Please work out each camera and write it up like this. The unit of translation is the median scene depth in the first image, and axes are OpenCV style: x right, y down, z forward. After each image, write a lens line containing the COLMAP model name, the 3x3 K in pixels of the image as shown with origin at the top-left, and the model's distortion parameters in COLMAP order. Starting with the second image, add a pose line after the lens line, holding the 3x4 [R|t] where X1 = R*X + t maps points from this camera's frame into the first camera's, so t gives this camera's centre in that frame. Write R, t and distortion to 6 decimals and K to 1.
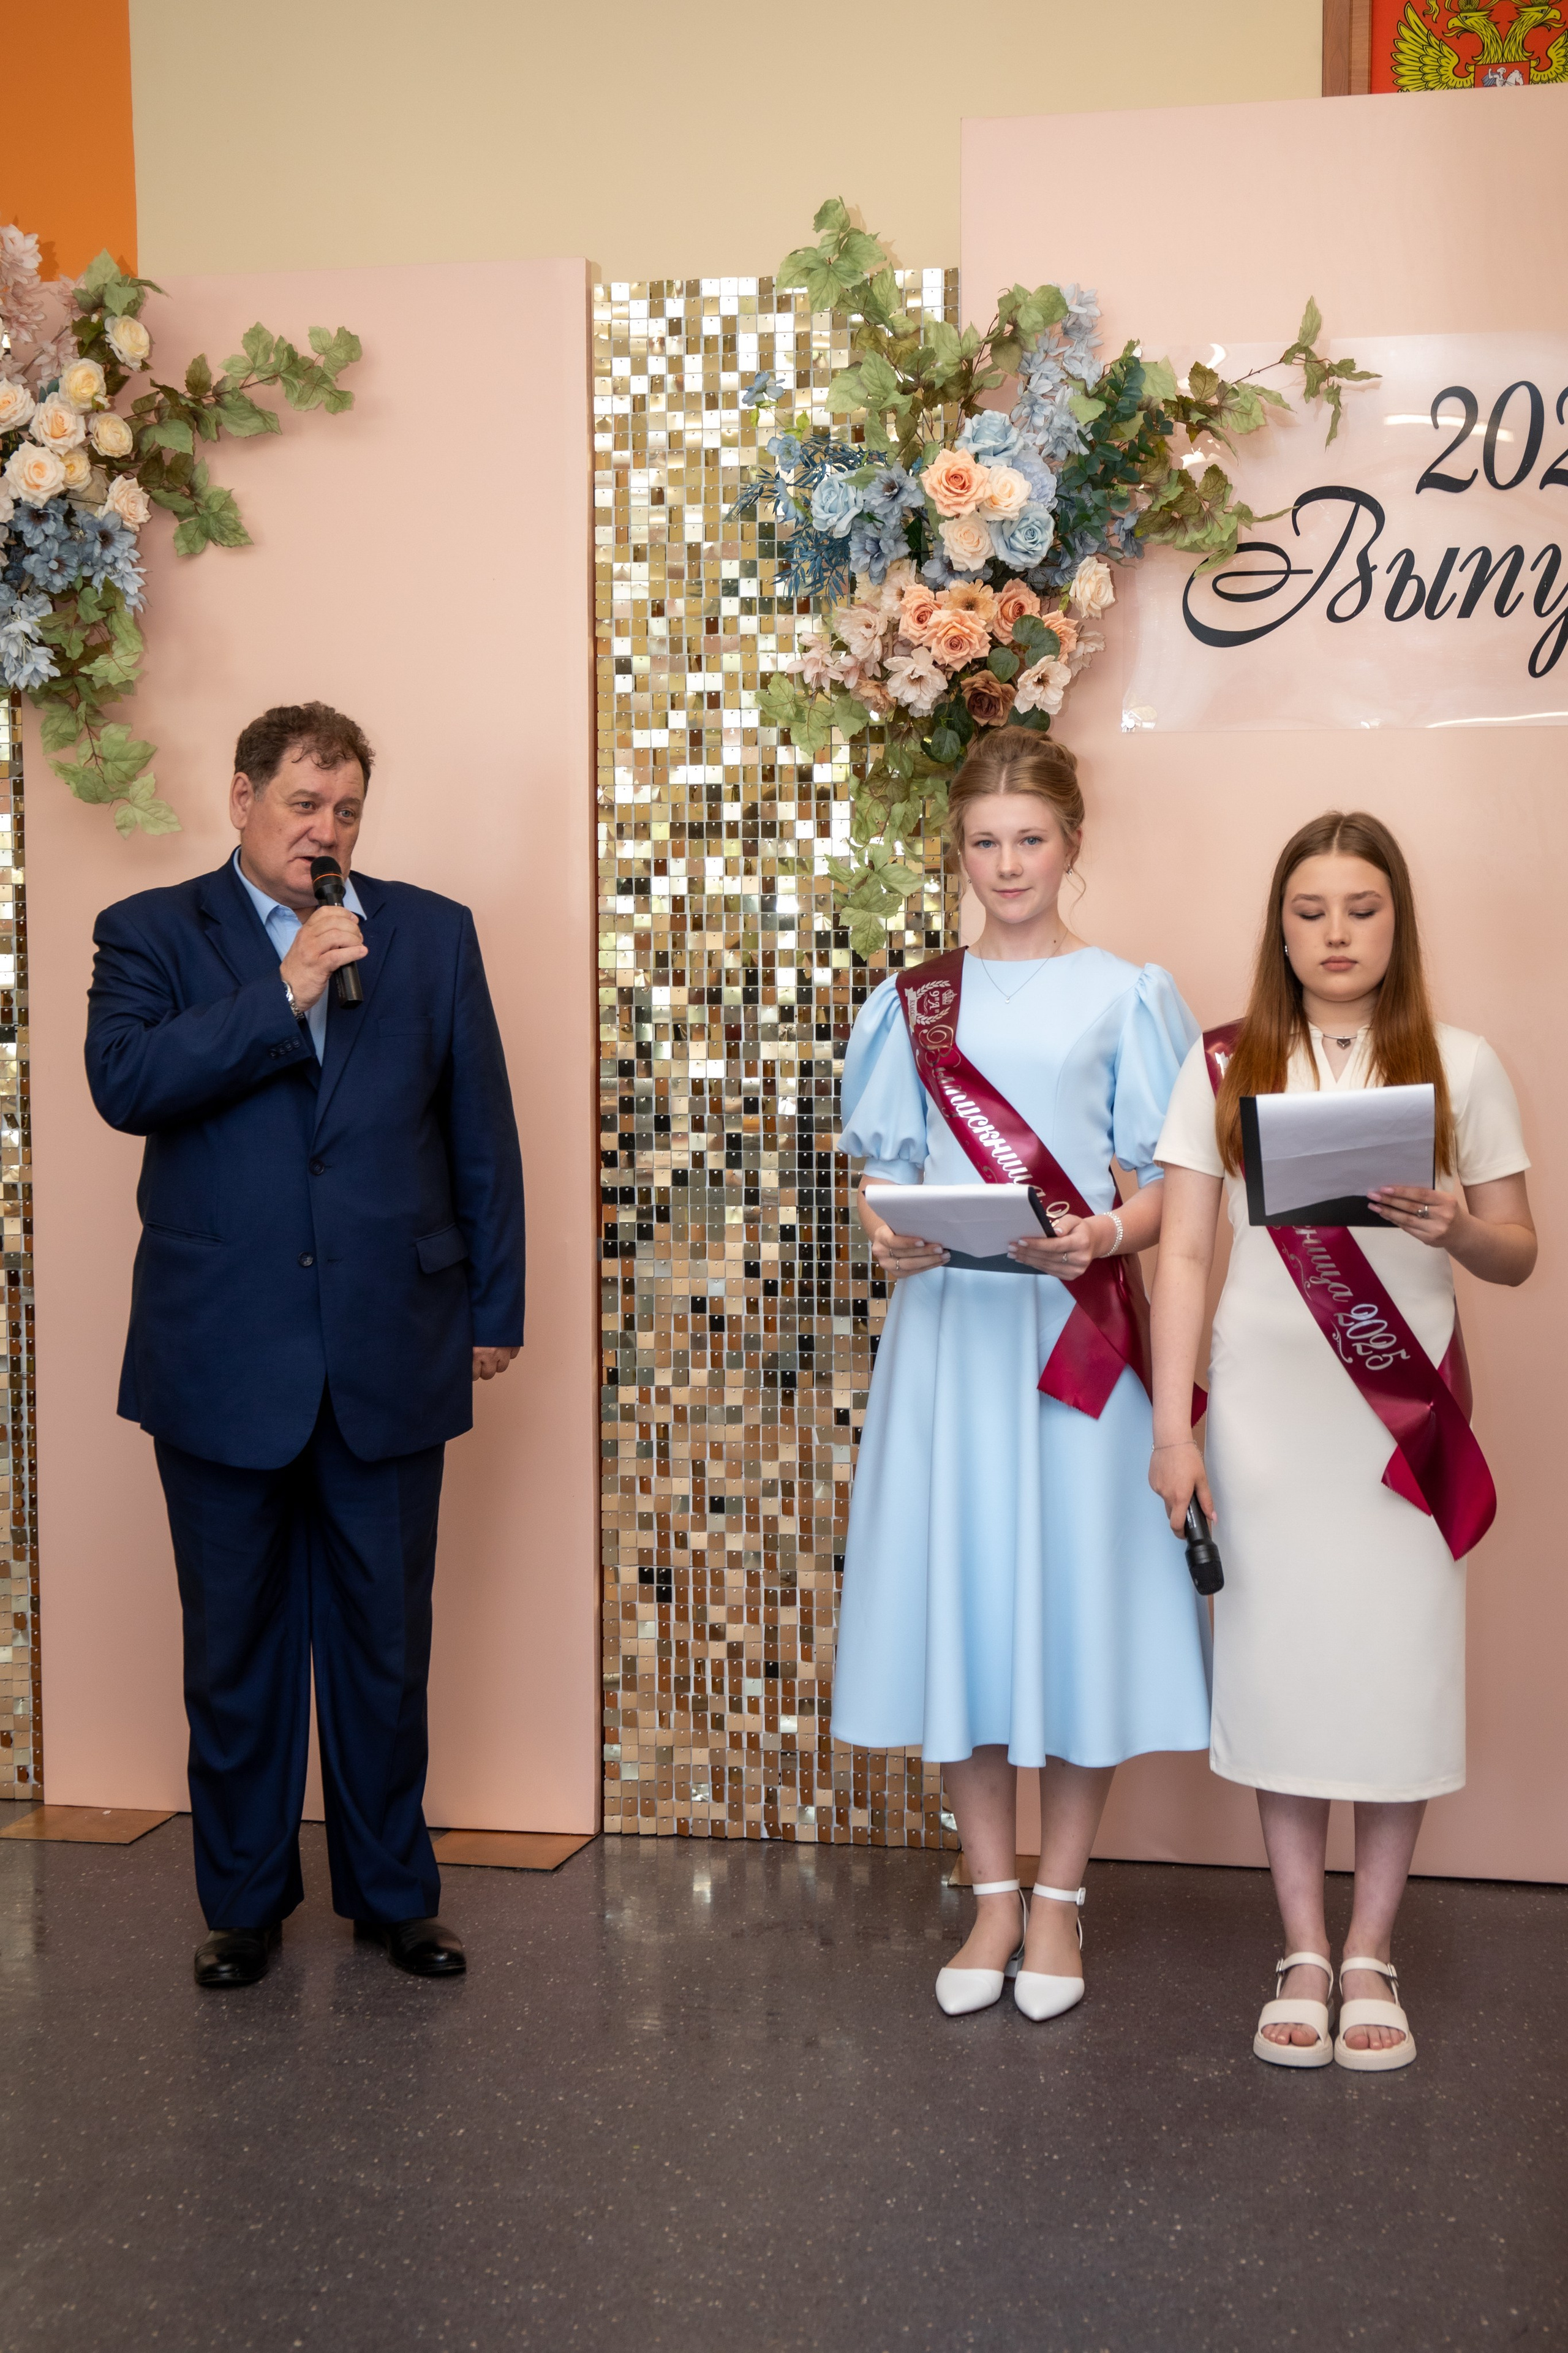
lens RADIAL K [[3778.7, 0, 782.9], [0, 3778.7, 1183.9], [0, 0, 1]] dist [0.061681, 0.000000]
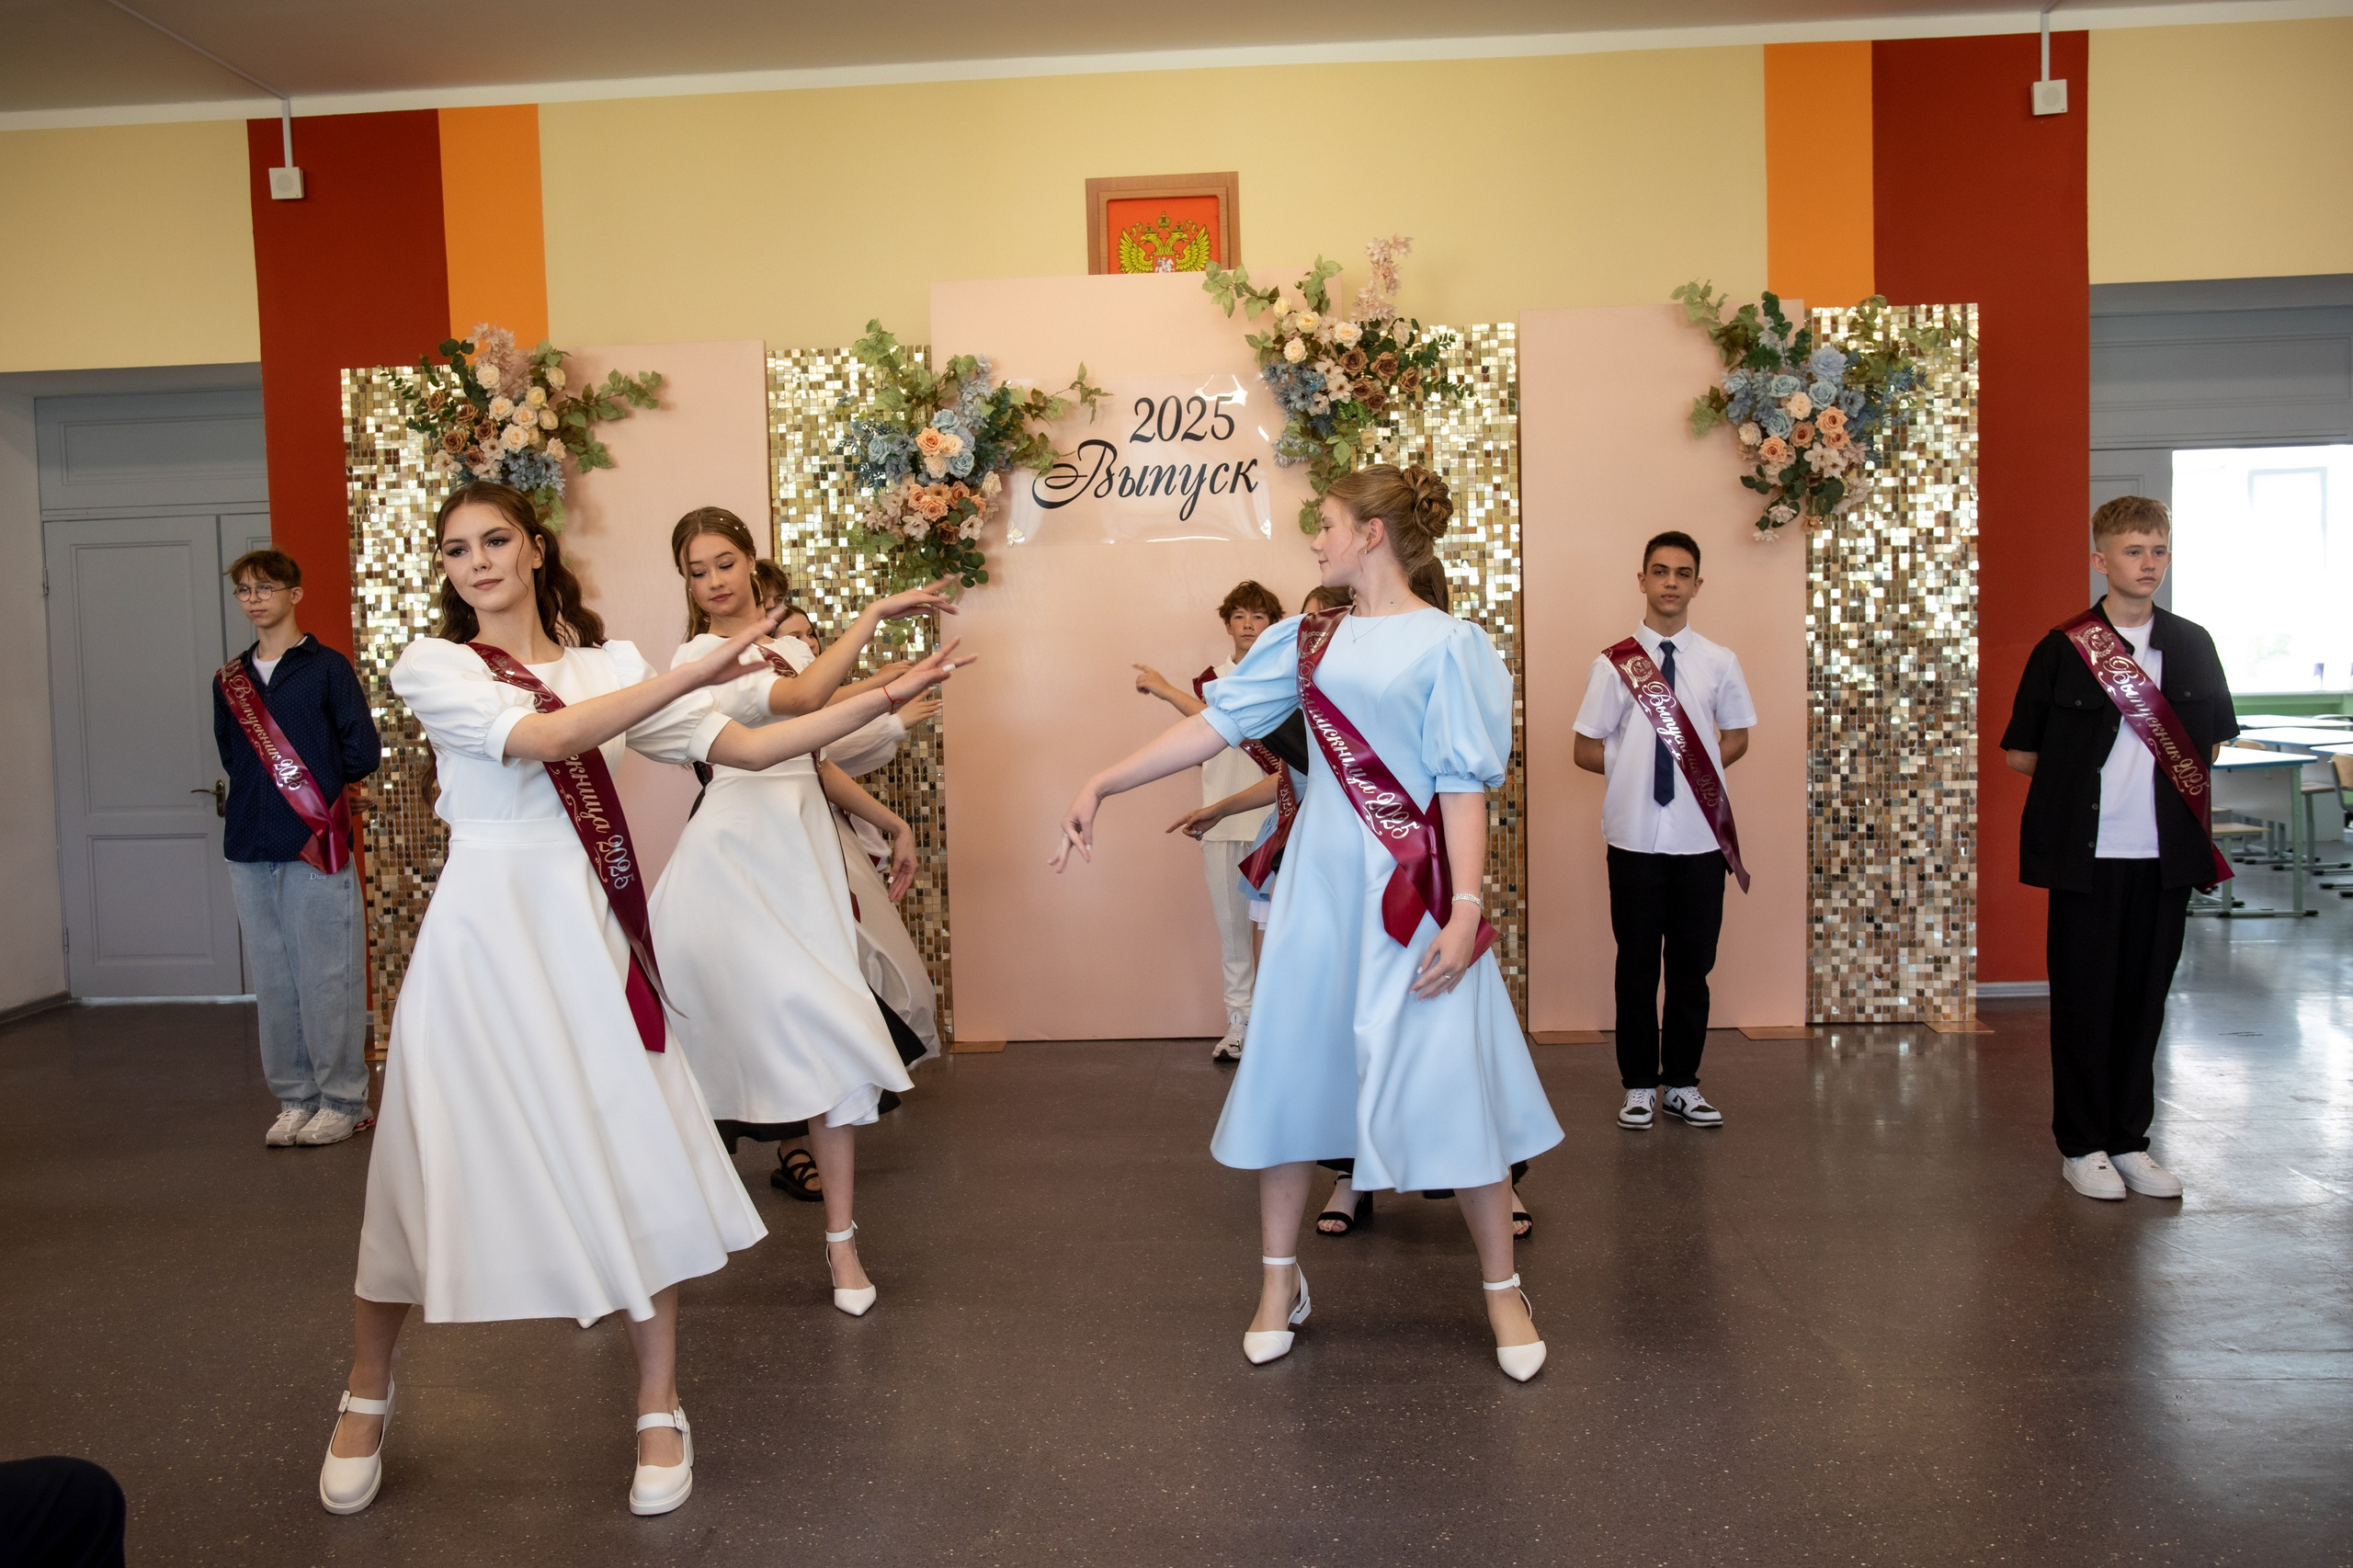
lens RADIAL K [[1936.7, 0, 1191.5], [0, 1936.7, 752.2], [0, 0, 1]] dist [-0.072361, 0.023429]
pose [[0.984957, -0.031377, 0.169925, -0.003790], [0.032277, 0.999476, -0.002534, 0.012353], [-0.169757, 0.007981, 0.985454, -0.176345]]
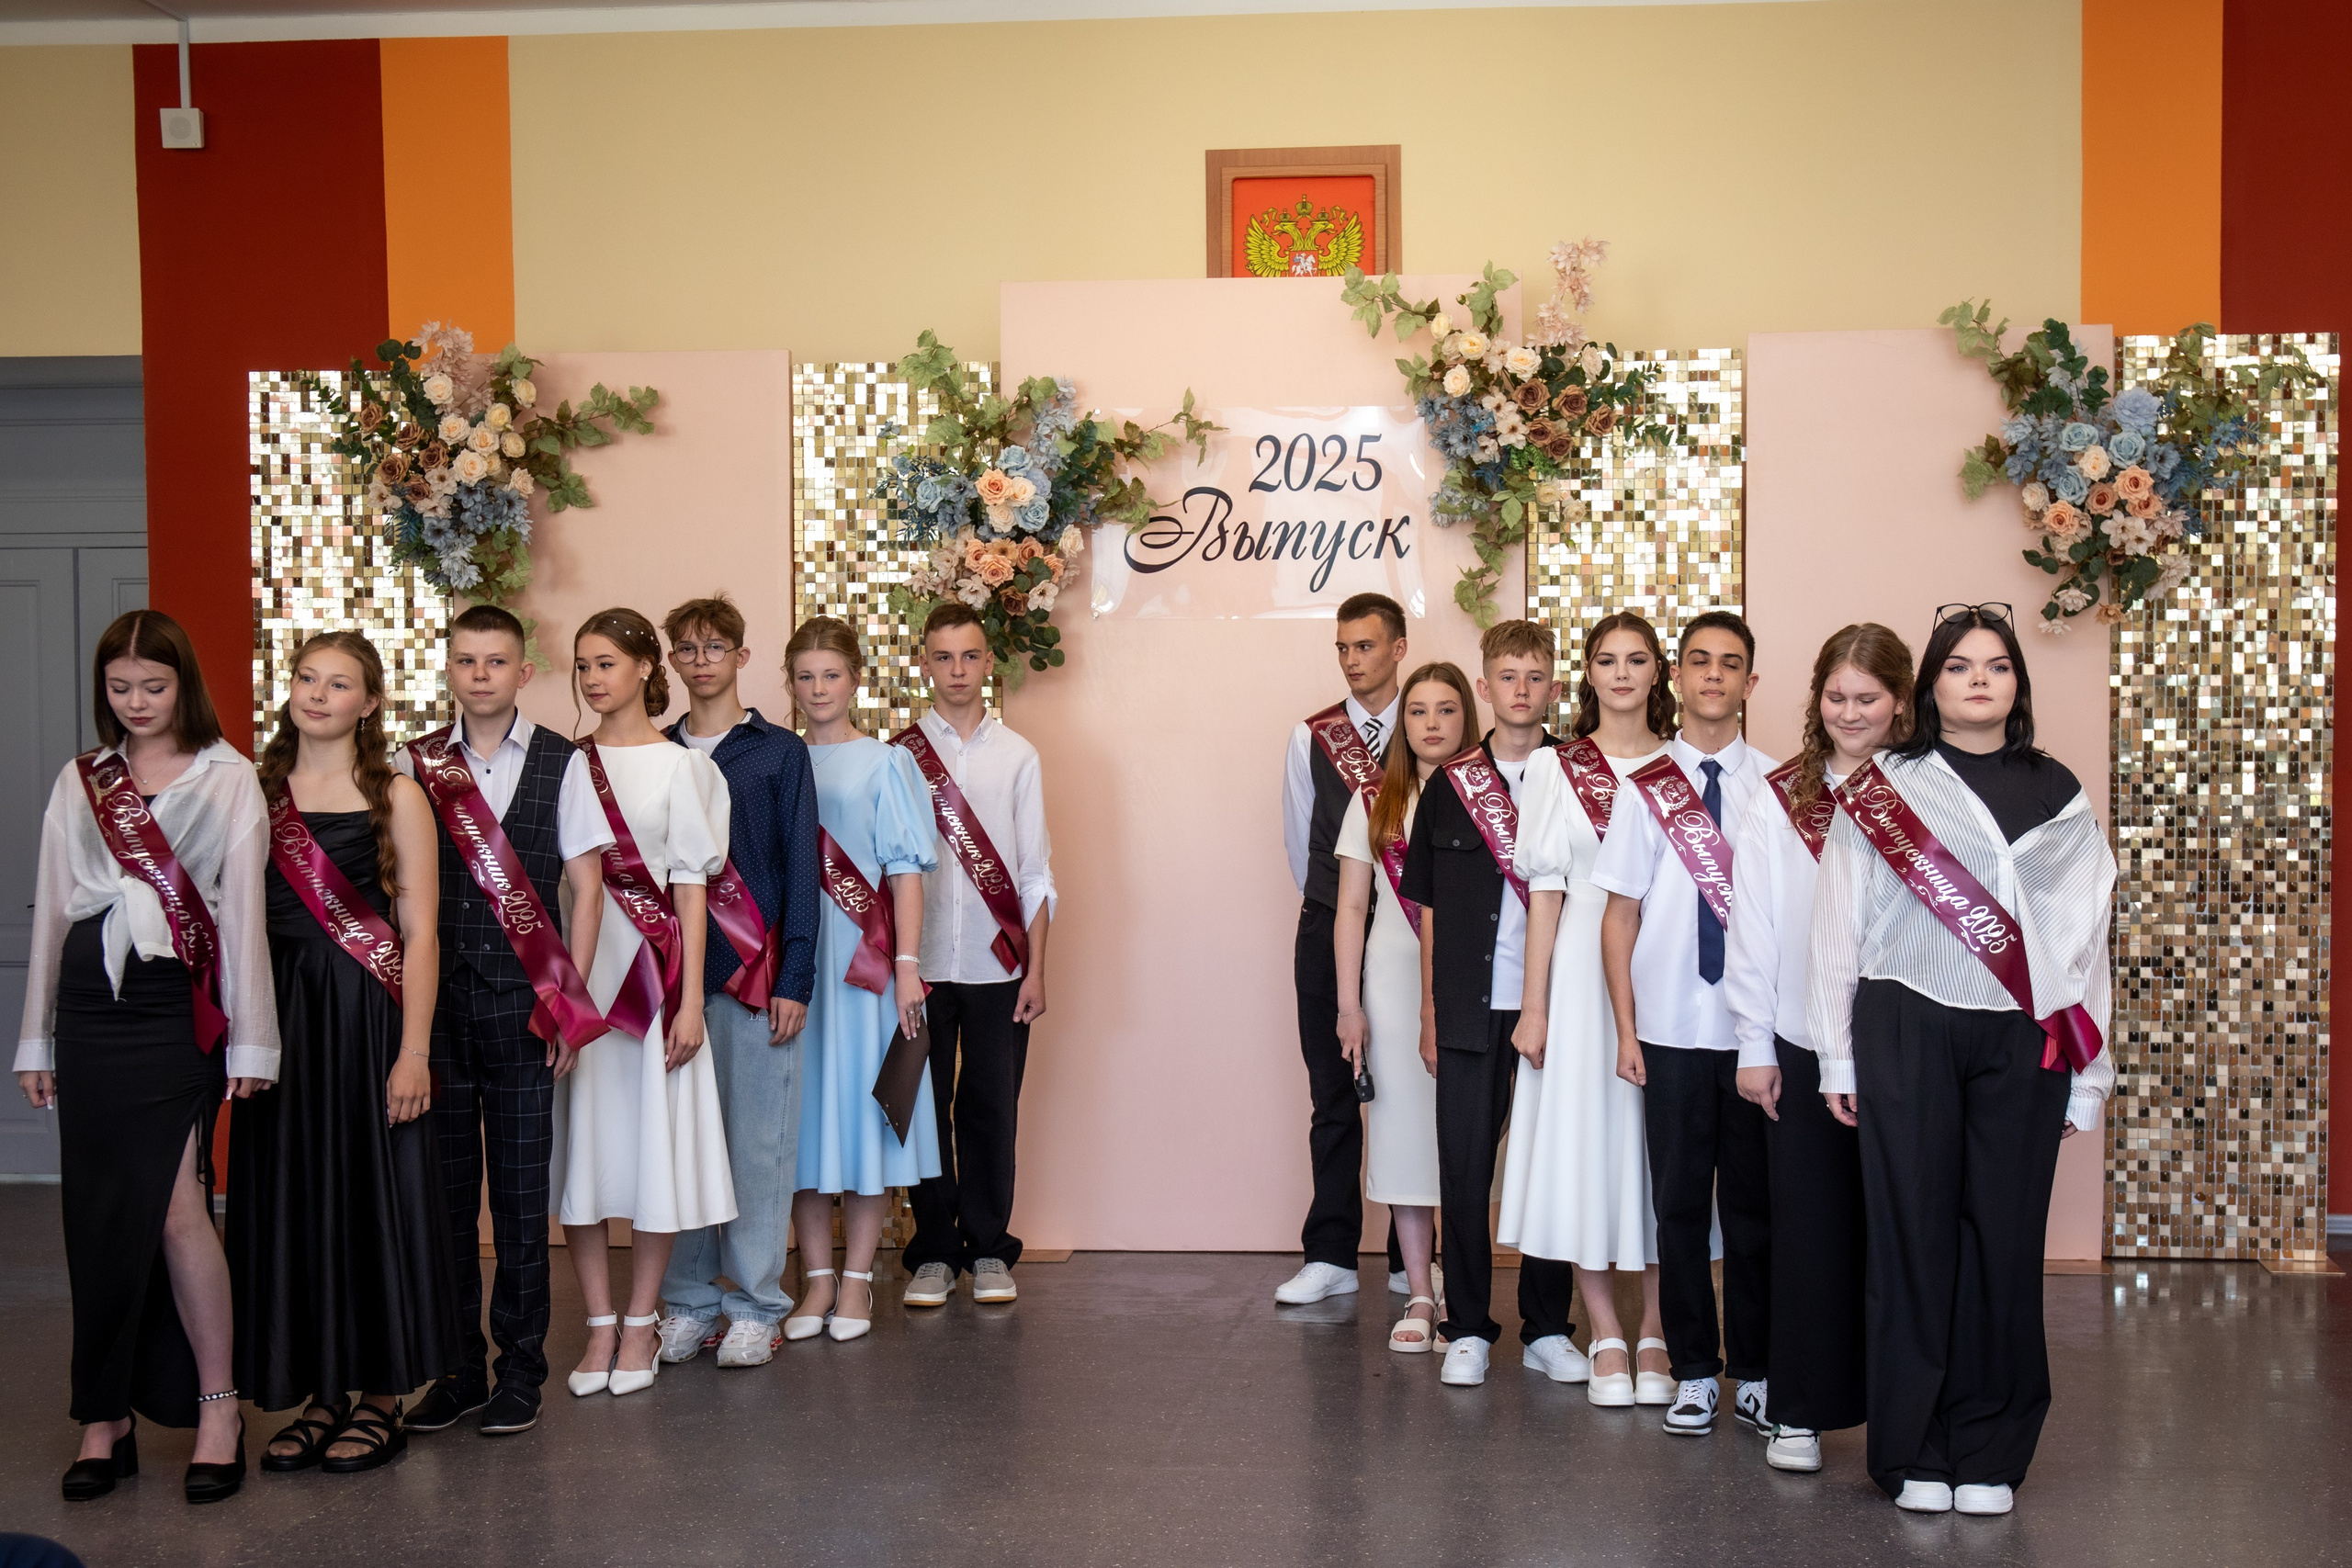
lens RADIAL K [[2639.5, 0, 1300.1], [0, 2639.5, 829.8], [0, 0, 1]] dist [-0.019759, 0.000000]
pose [[0.989550, -0.003498, 0.144146, 0.006480], [0.007462, 0.999608, -0.026971, 0.016344], [-0.143995, 0.027764, 0.989189, -0.263133]]
